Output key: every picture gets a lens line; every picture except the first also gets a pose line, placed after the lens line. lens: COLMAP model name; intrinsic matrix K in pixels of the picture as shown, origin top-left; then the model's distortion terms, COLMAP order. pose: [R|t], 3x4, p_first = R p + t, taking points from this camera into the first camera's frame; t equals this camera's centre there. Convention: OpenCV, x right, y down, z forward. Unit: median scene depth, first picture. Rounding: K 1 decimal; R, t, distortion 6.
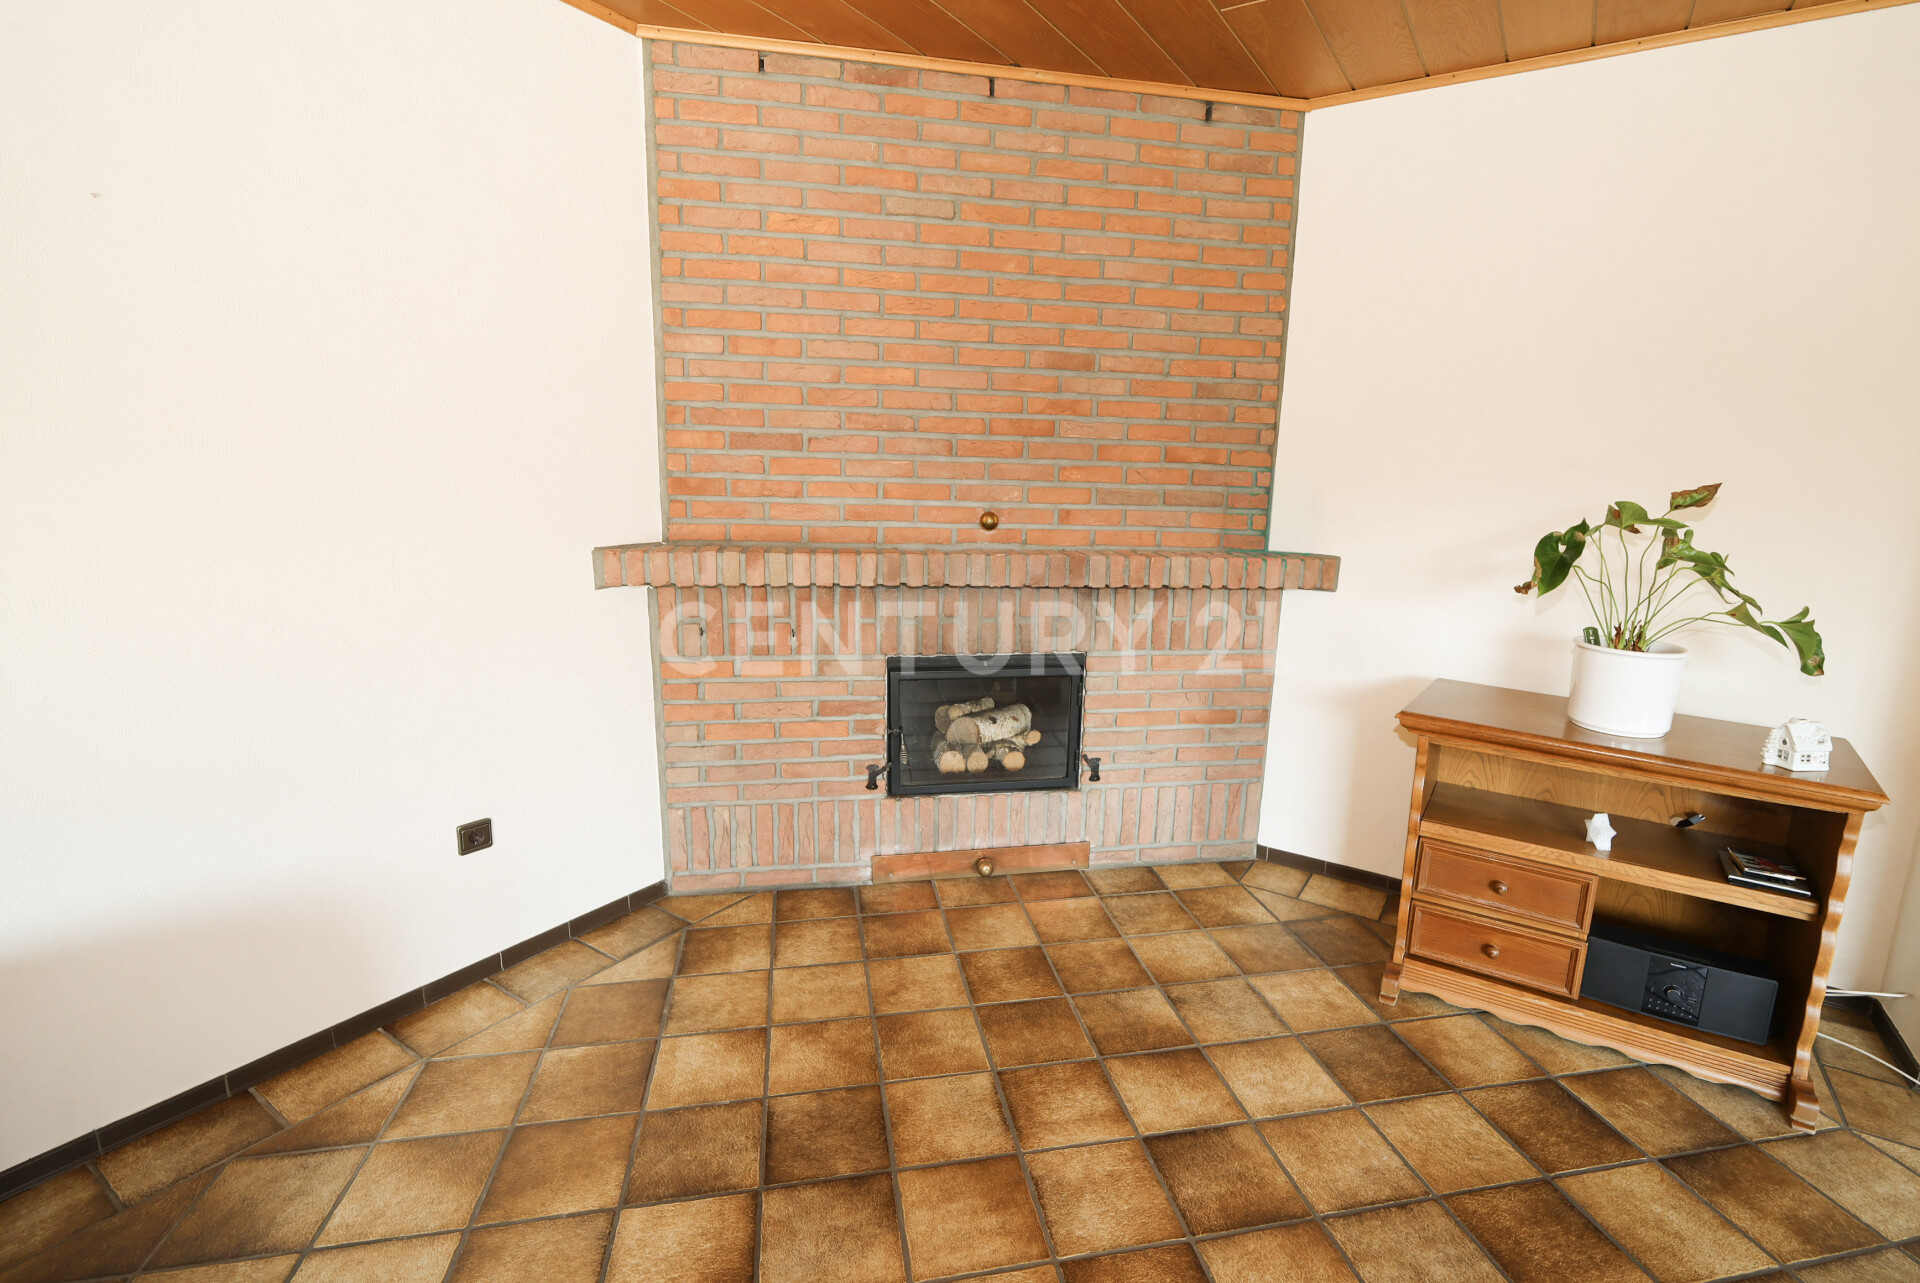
lens RADIAL K [[890.0, 0, 968.5], [0, 890.0, 647.5], [0, 0, 1]] dist [-0.020381, 0.012125]
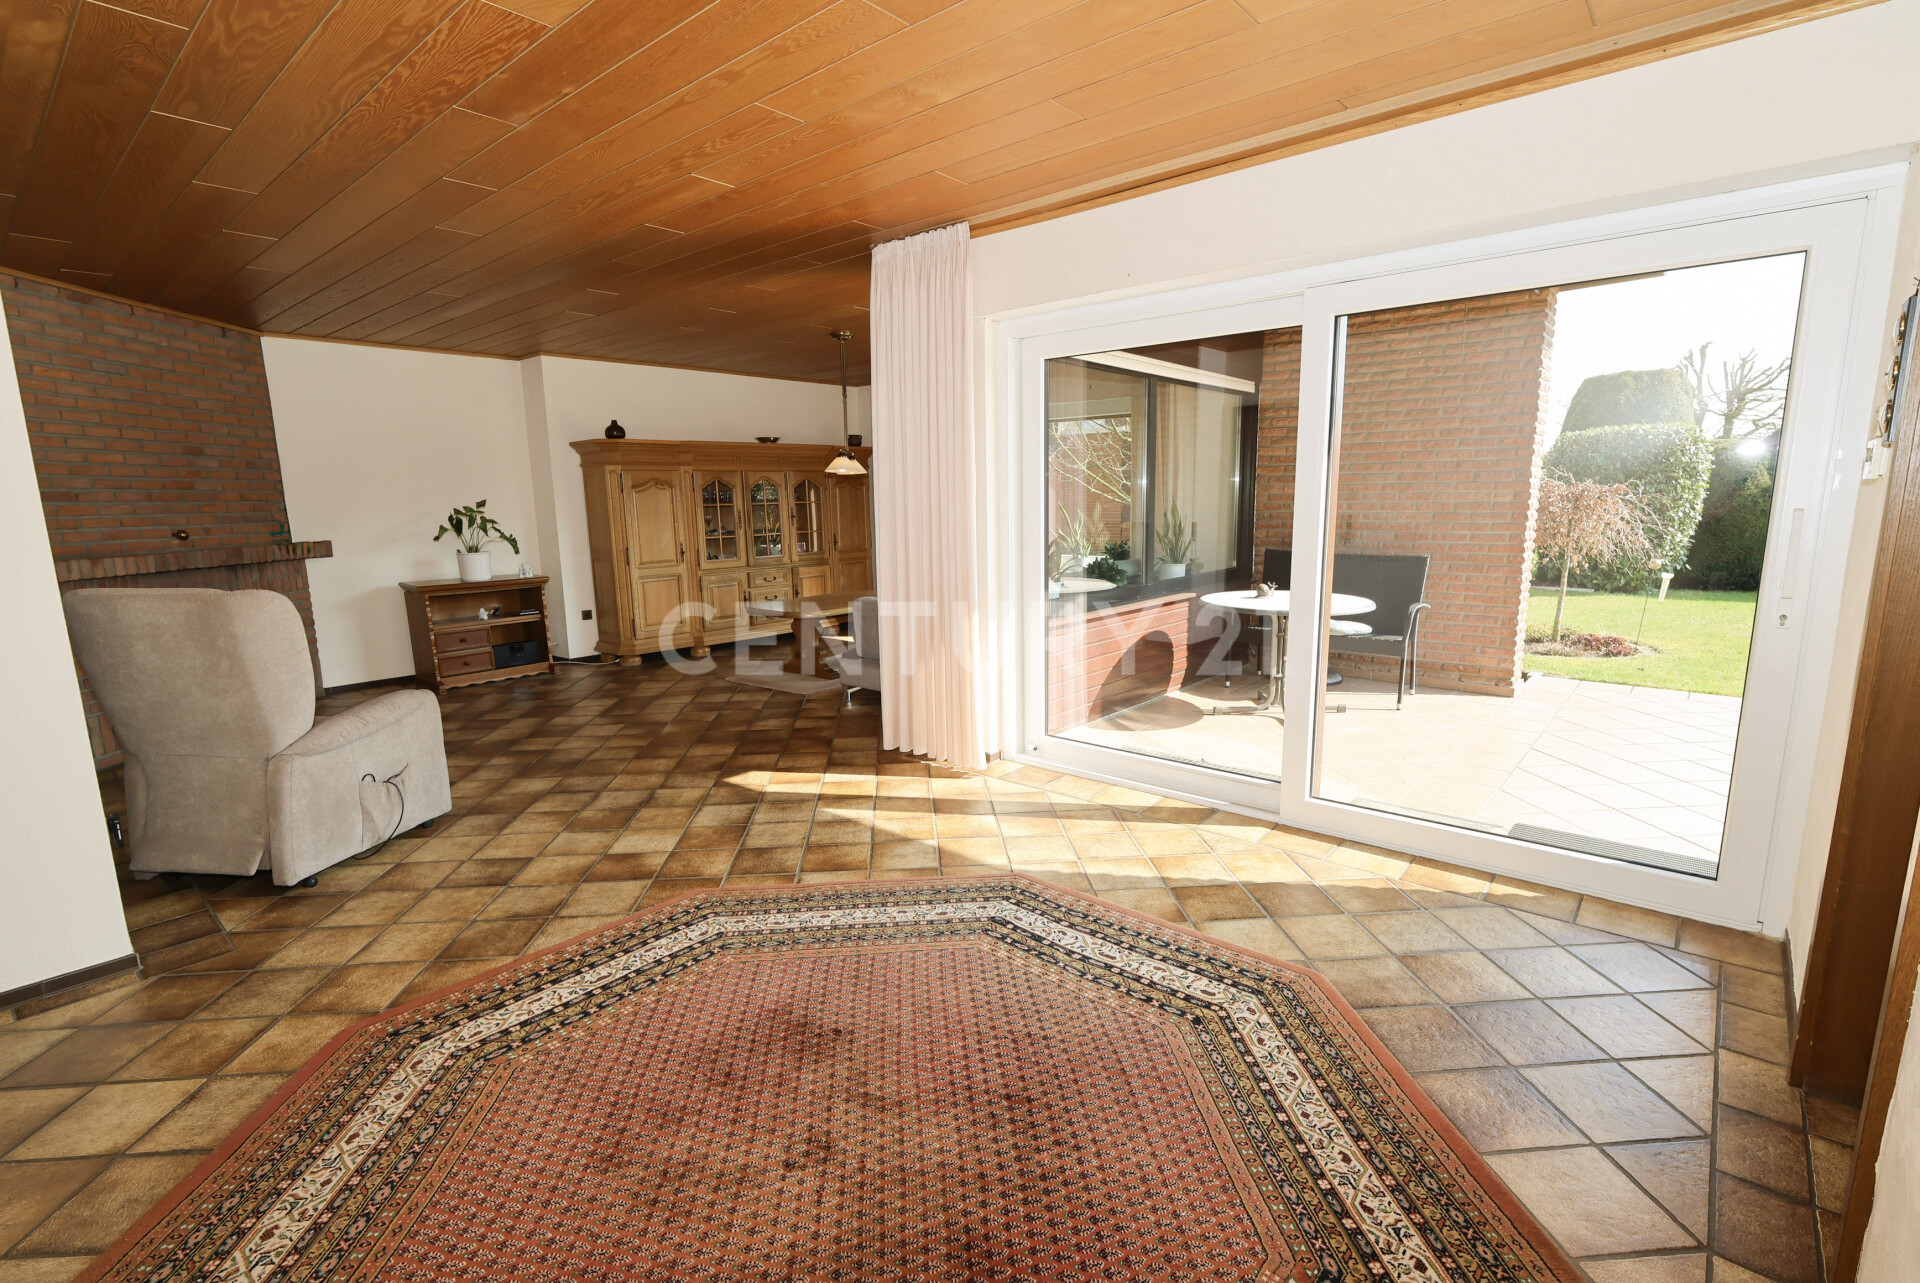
lens RADIAL K [[890.0, 0, 968.5], [0, 890.0, 647.5], [0, 0, 1]] dist [-0.020381, 0.012125]
pose [[0.125470, -0.196433, 0.972456, -1.642807], [0.220227, 0.961262, 0.165757, 0.143566], [-0.967345, 0.193364, 0.163869, -0.872321]]
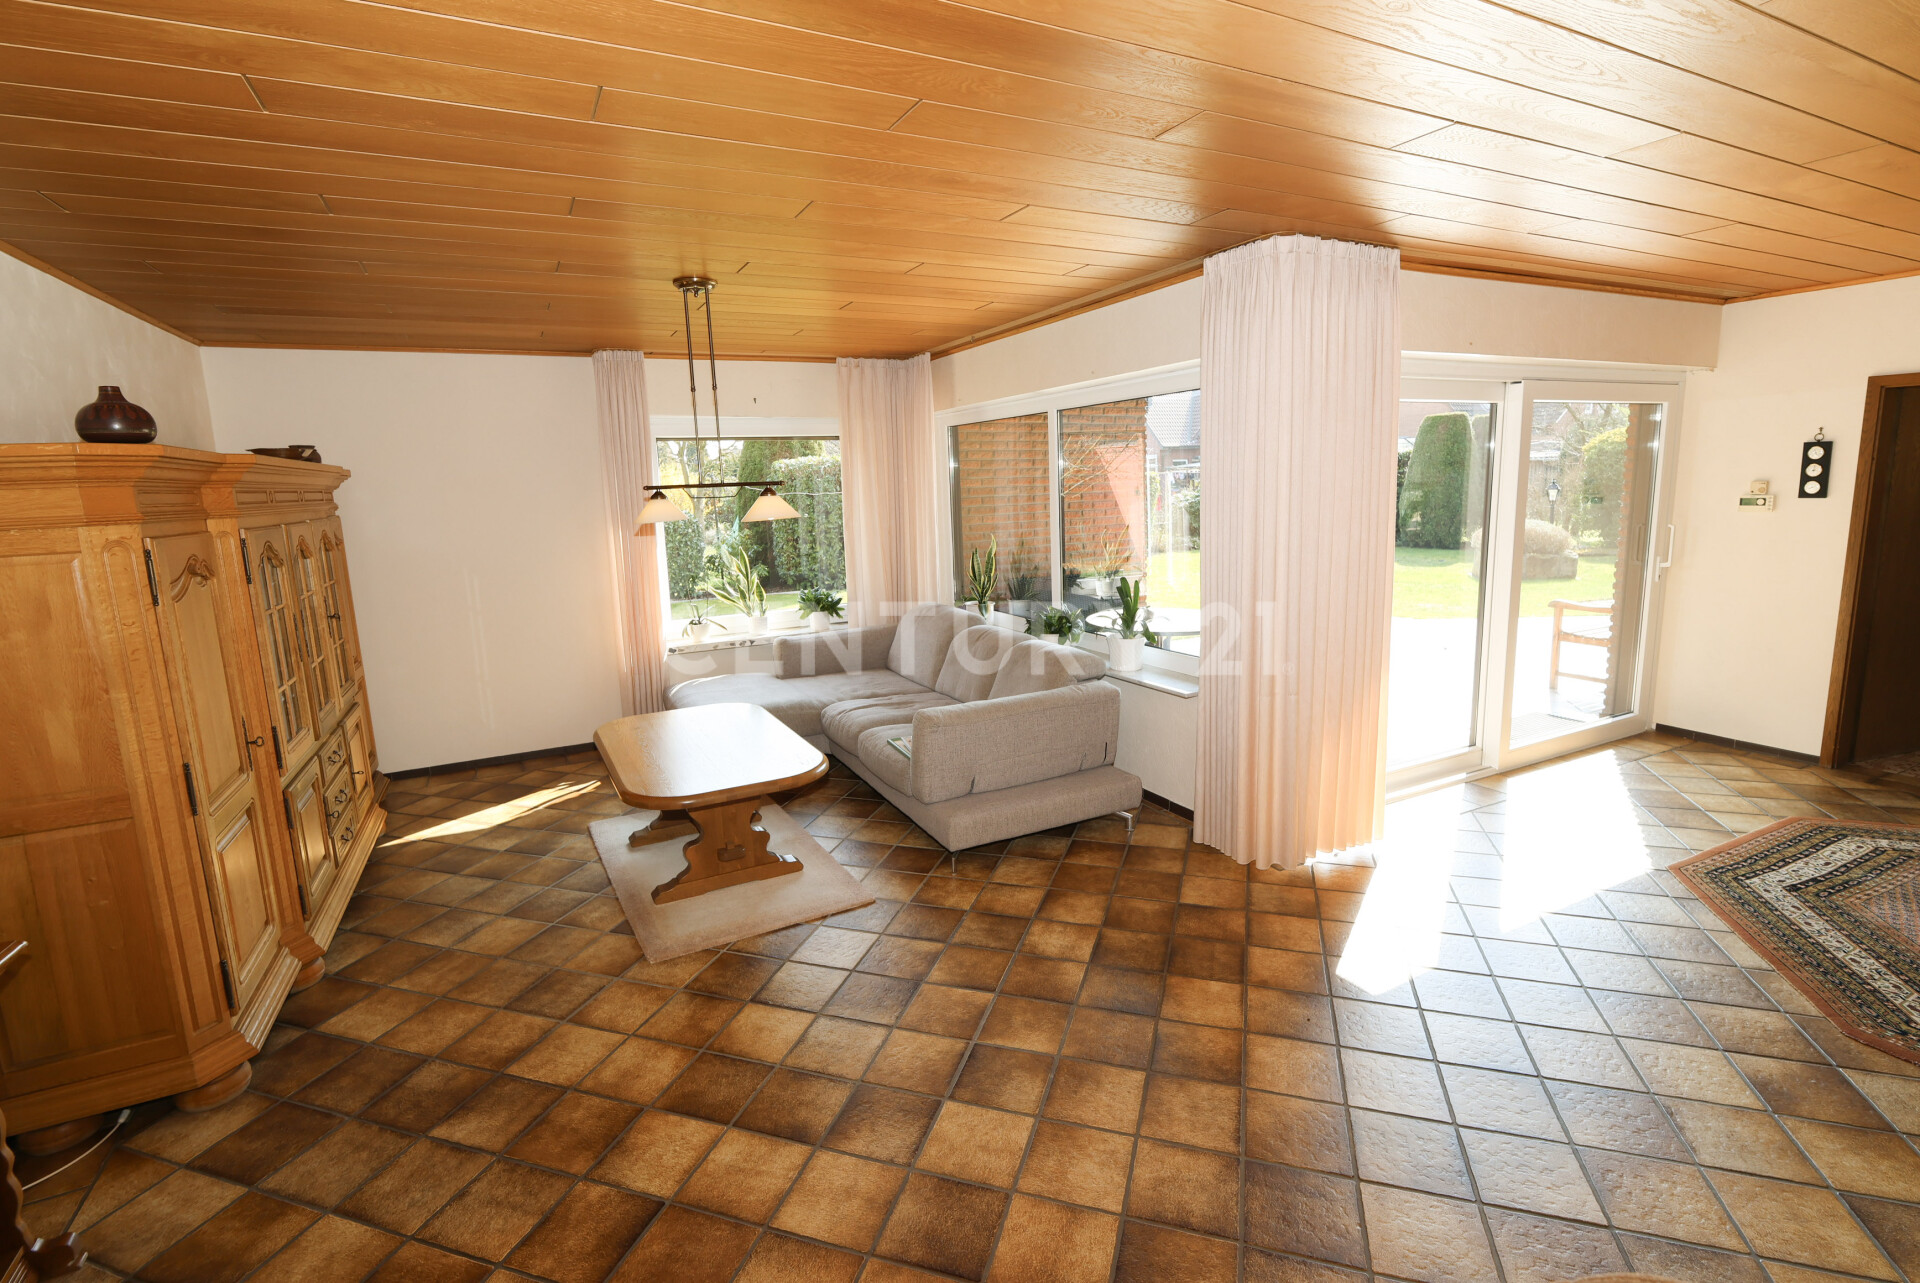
lens RADIAL K [[865.4, 0, 960.0], [0, 865.4, 641.5], [0, 0, 1]] dist [0.000124, 0.000130]
pose [[-0.870664, -0.094476, 0.482720, -0.260785], [0.104358, 0.923560, 0.368981, -0.273083], [-0.480680, 0.371634, -0.794251, 0.711655]]
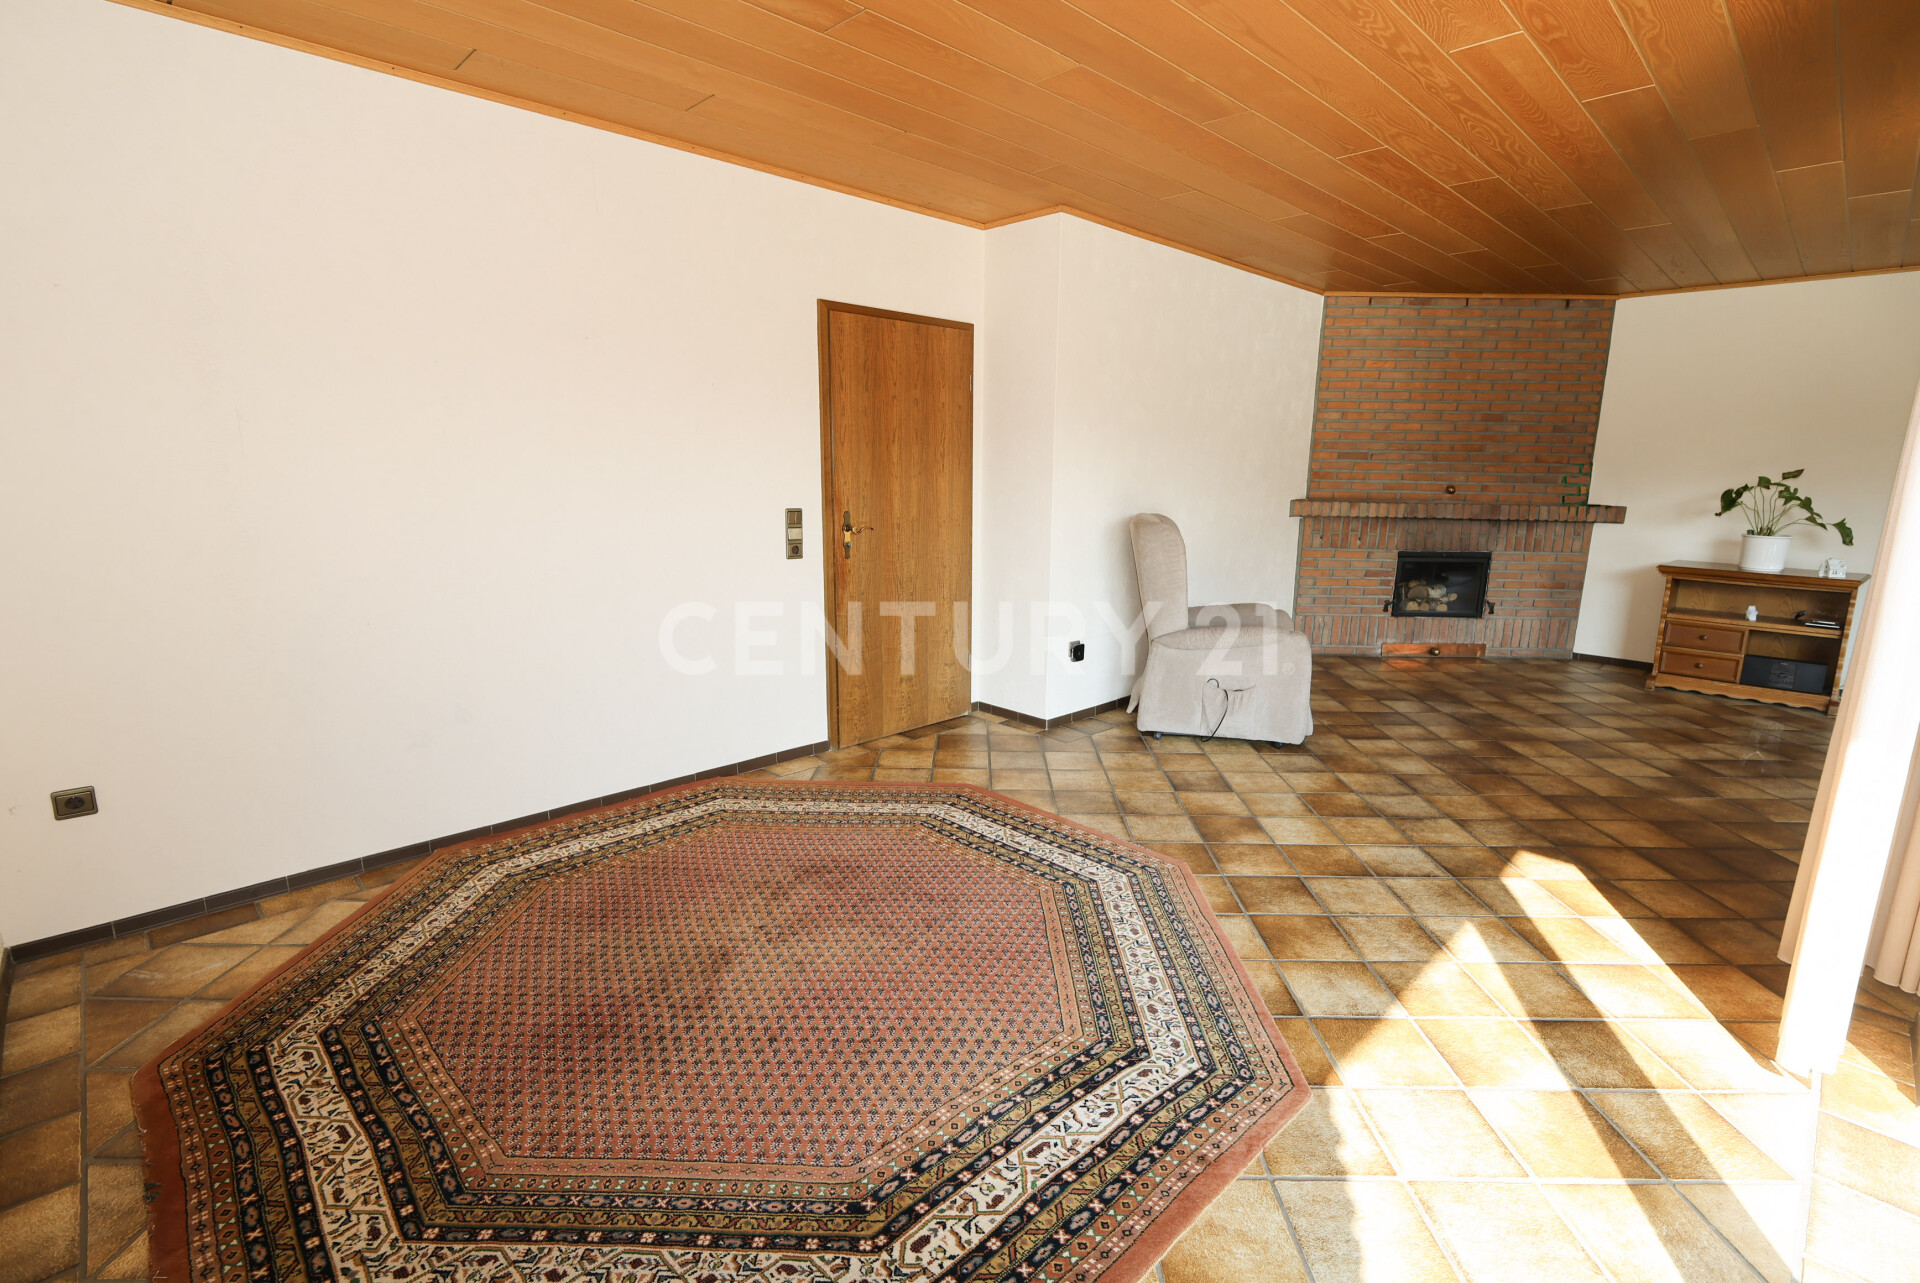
lens RADIAL K [[879.2, 0, 960.0], [0, 879.2, 641.5], [0, 0, 1]] dist [-0.019145, 0.010861]
pose [[0.977845, 0.029674, -0.207218, -0.726008], [-0.029916, 0.999550, 0.001967, 0.274416], [0.207183, 0.004276, 0.978293, -1.423451]]
